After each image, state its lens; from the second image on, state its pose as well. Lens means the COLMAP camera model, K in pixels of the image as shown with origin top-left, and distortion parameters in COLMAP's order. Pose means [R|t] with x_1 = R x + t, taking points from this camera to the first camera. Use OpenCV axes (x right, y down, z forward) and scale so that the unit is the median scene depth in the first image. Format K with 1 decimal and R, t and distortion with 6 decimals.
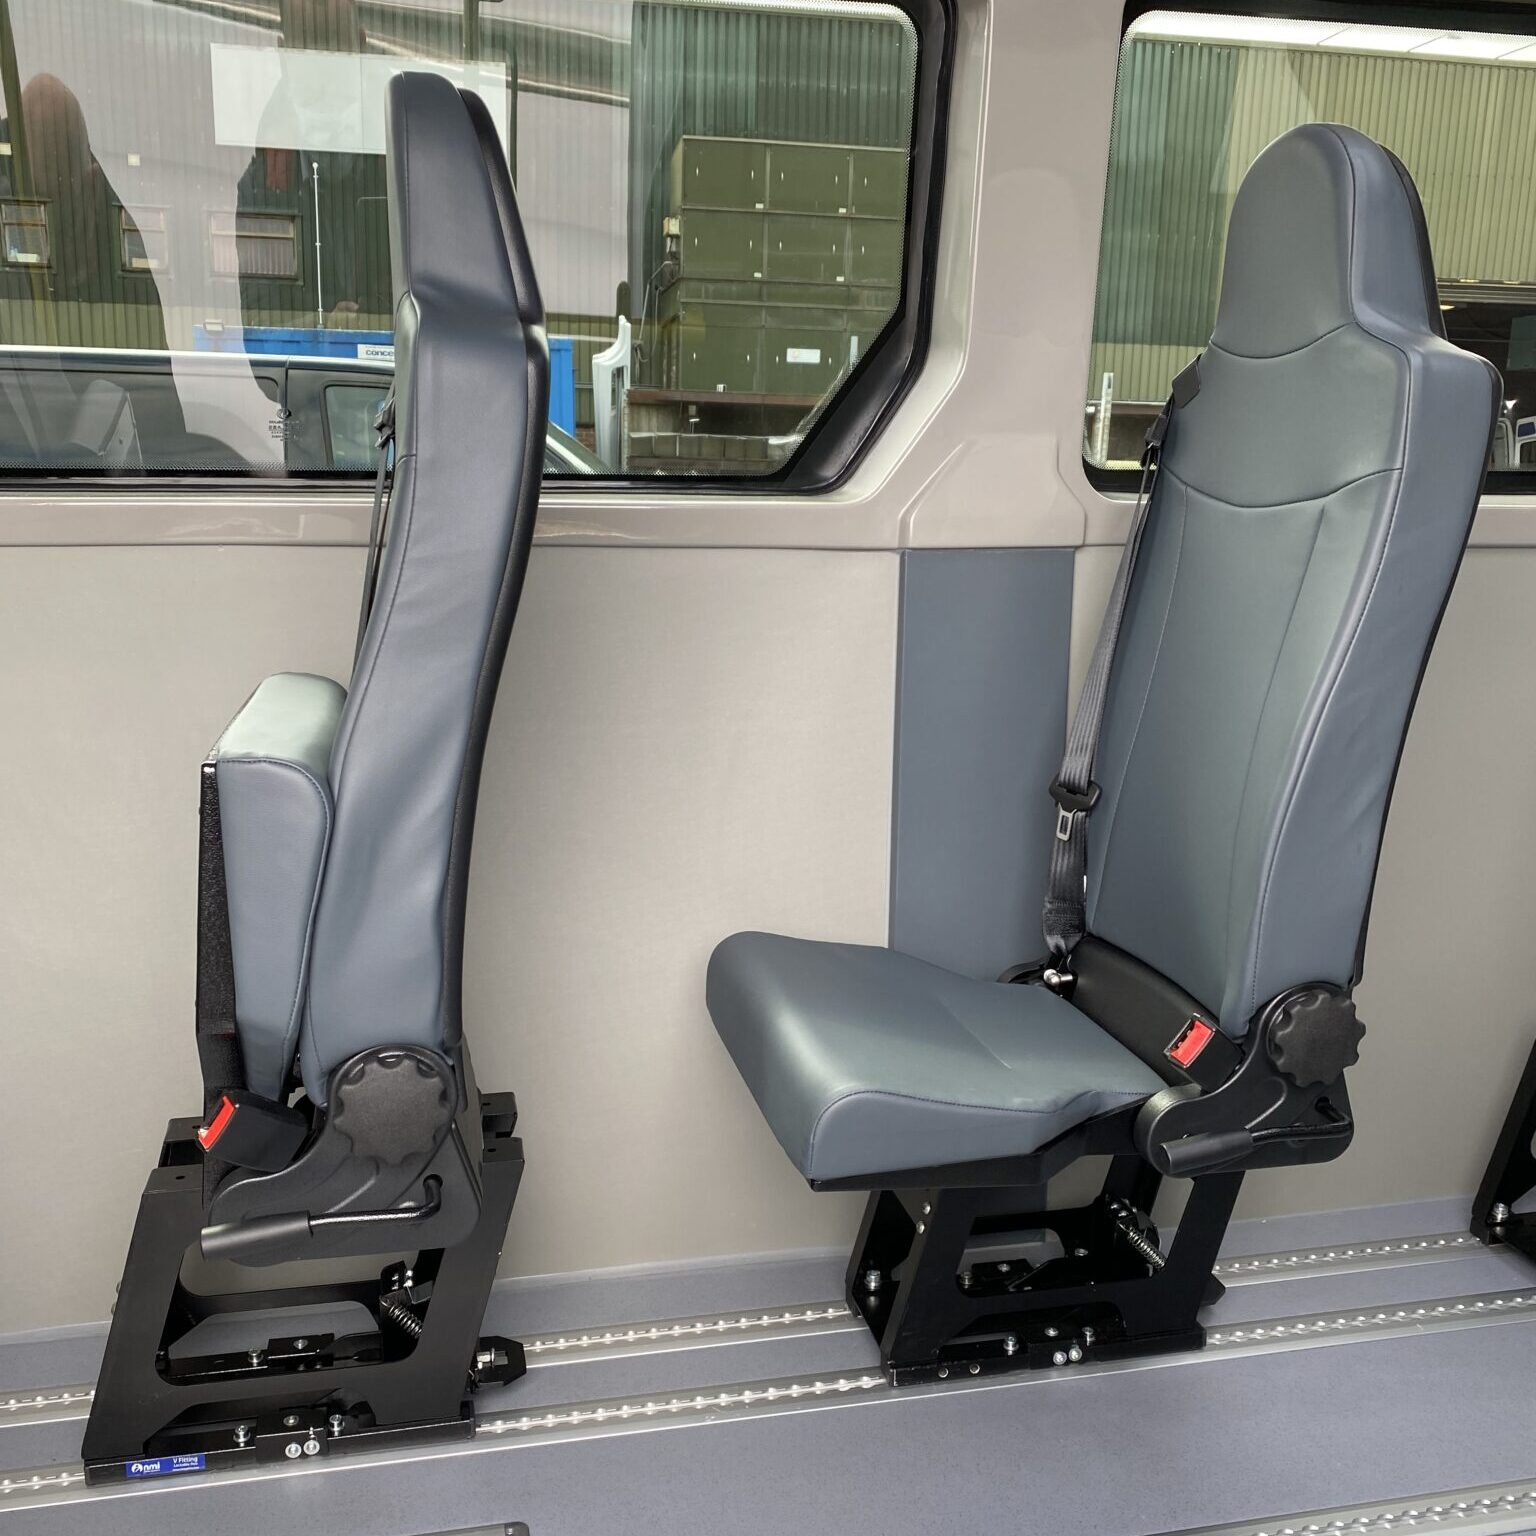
lens RADIAL K [[1578.6, 0, 769.9], [0, 1578.6, 791.0], [0, 0, 1]] dist [0.085084, -0.134249]
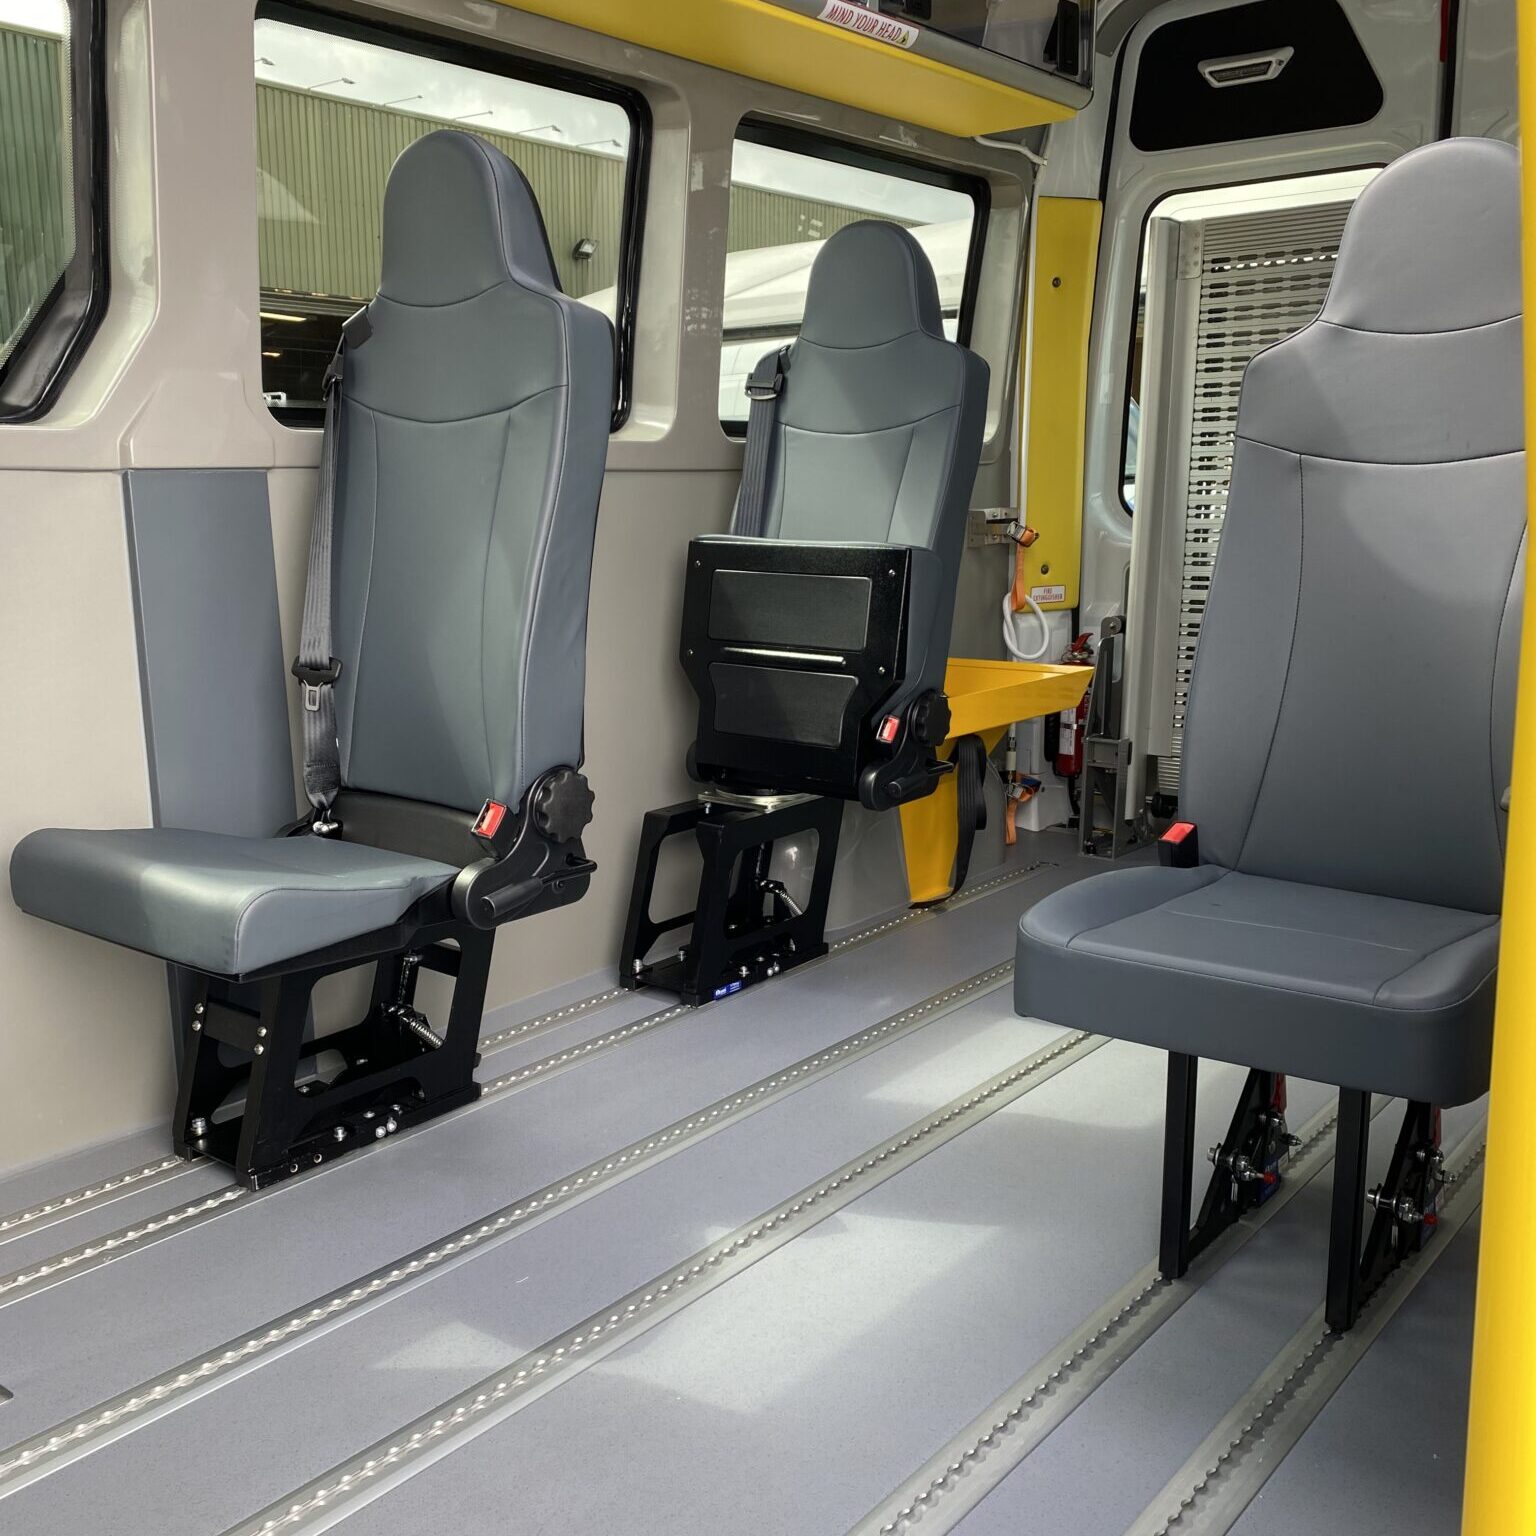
lens RADIAL K [[1578.6, 0, 769.9], [0, 1578.6, 791.0], [0, 0, 1]] dist [0.085084, -0.134249]
pose [[0.784275, -0.144809, 0.603277, -0.276869], [0.147368, 0.988031, 0.045582, 0.087346], [-0.602657, 0.053155, 0.796228, -0.154050]]
